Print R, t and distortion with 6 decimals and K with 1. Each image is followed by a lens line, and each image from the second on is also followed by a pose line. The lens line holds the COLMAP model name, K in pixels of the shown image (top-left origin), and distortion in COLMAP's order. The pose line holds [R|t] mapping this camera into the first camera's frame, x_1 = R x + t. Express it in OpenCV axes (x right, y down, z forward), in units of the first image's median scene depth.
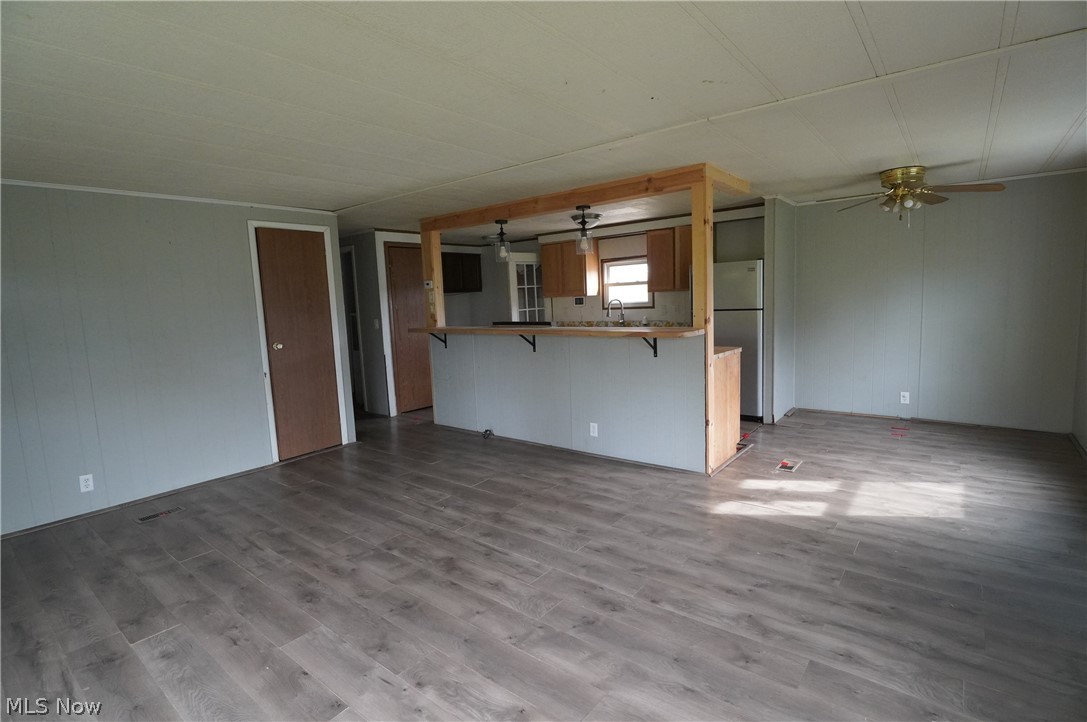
lens RADIAL K [[527.2, 0, 543.4], [0, 527.2, 359.4], [0, 0, 1]] dist [-0.018800, -0.000545]
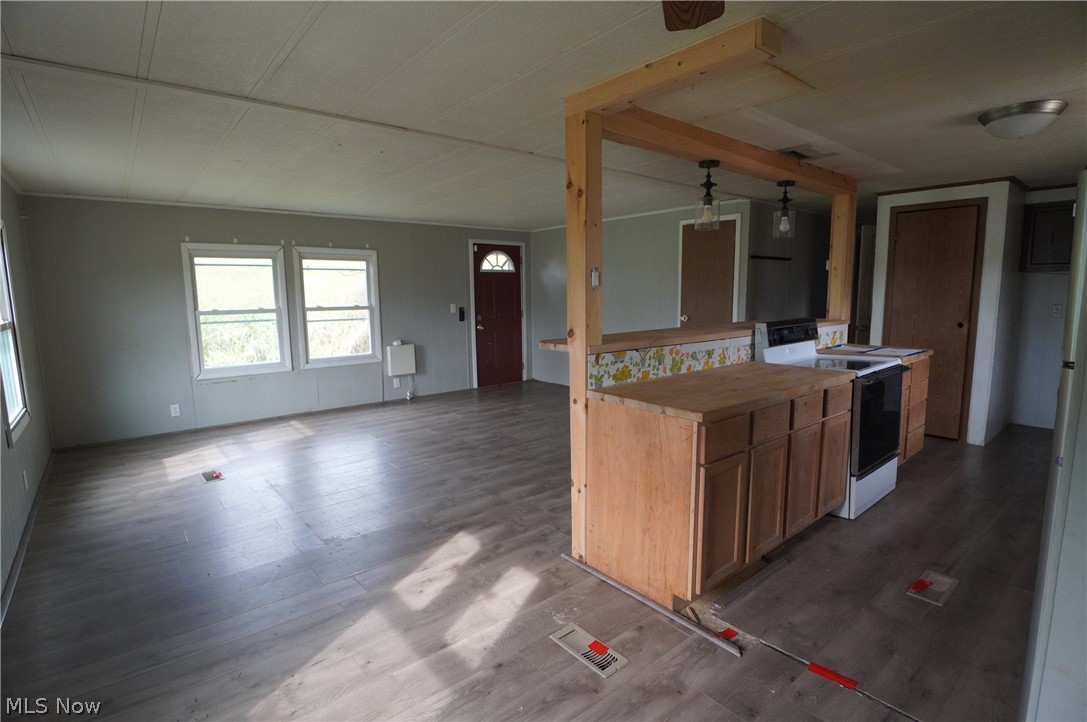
lens RADIAL K [[527.2, 0, 543.8], [0, 527.2, 360.2], [0, 0, 1]] dist [-0.018800, -0.000545]
pose [[-0.194971, 0.172540, -0.965513, 1.119302], [-0.096717, 0.976225, 0.193984, -0.192639], [0.976029, 0.131203, -0.173648, 1.246251]]
